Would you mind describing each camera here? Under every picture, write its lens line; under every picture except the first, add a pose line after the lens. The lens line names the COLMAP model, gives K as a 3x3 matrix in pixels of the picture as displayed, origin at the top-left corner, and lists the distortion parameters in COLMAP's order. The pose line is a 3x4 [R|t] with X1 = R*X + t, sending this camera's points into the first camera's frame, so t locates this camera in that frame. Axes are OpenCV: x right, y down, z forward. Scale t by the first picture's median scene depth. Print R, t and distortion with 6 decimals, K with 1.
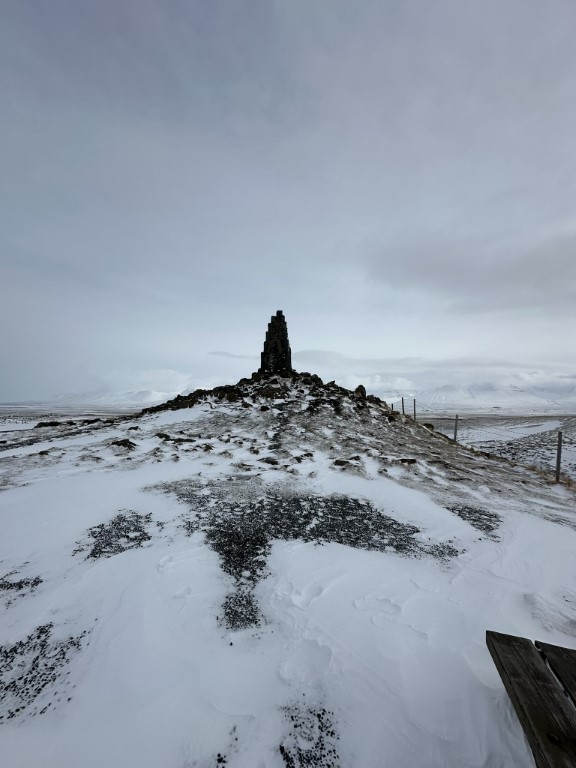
lens RADIAL K [[300.4, 0, 286.7], [0, 300.4, 385.3], [0, 0, 1]] dist [-0.009434, 0.000100]
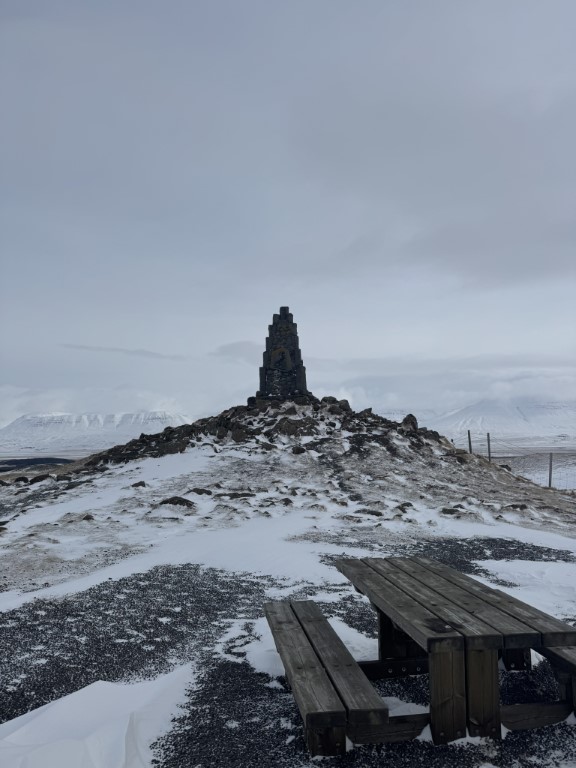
lens RADIAL K [[527.8, 0, 288.1], [0, 527.8, 368.8], [0, 0, 1]] dist [0.058695, -0.076577]
pose [[0.990056, -0.006921, 0.140502, -0.234736], [0.016319, 0.997696, -0.065853, -0.031749], [-0.139722, 0.067491, 0.987888, -0.242574]]
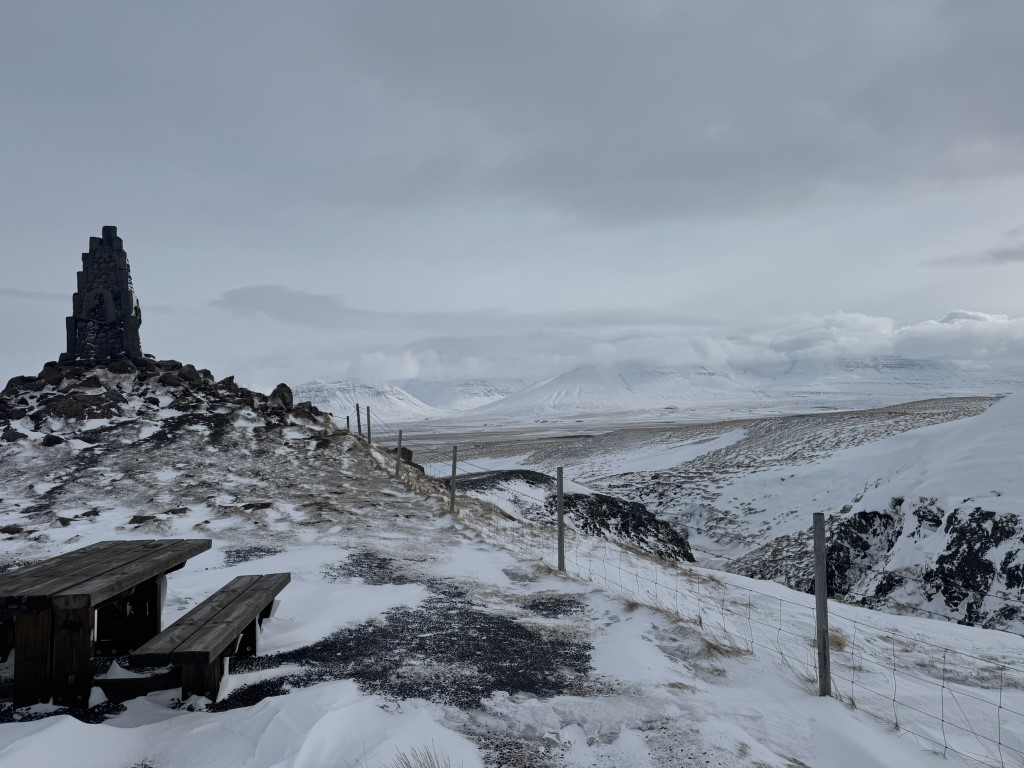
lens RADIAL K [[703.7, 0, 505.5], [0, 703.7, 384.4], [0, 0, 1]] dist [0.058695, -0.076577]
pose [[0.926985, -0.034163, 0.373539, 0.153960], [0.027809, 0.999363, 0.022386, -0.017124], [-0.374066, -0.010364, 0.927344, -0.301835]]
